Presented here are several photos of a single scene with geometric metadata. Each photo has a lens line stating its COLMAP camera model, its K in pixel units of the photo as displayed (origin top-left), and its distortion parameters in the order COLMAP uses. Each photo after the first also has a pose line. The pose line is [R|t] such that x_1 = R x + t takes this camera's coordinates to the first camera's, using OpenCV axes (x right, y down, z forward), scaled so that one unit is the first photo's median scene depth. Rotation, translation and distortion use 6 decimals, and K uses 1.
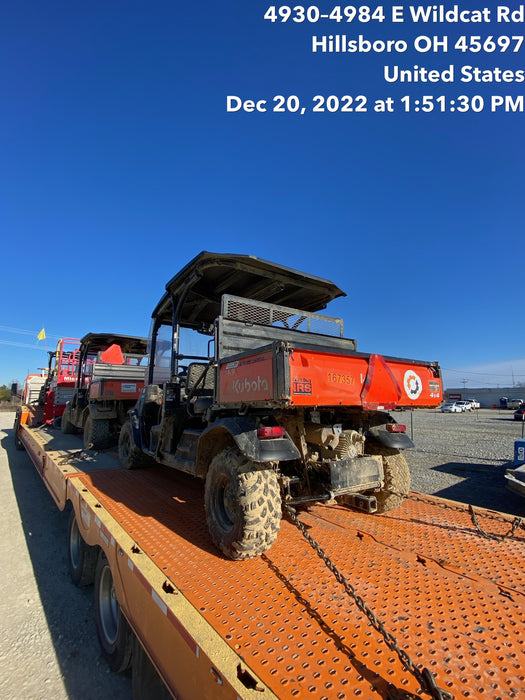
lens RADIAL K [[325.7, 0, 262.5], [0, 325.7, 350.0], [0, 0, 1]] dist [-0.000191, -0.000842]
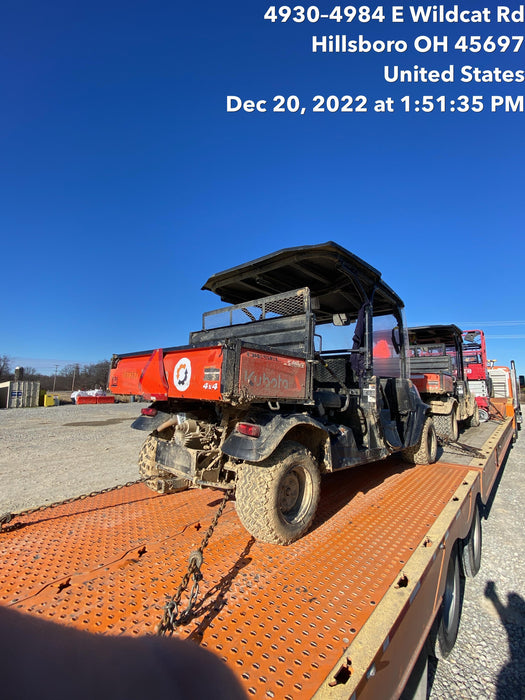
lens RADIAL K [[316.3, 0, 262.5], [0, 316.3, 350.0], [0, 0, 1]] dist [0.001118, 0.000473]
pose [[0.186572, -0.113287, -0.975888, 1.350381], [0.140052, 0.986251, -0.087715, 0.148358], [0.972407, -0.120310, 0.199873, 1.060108]]
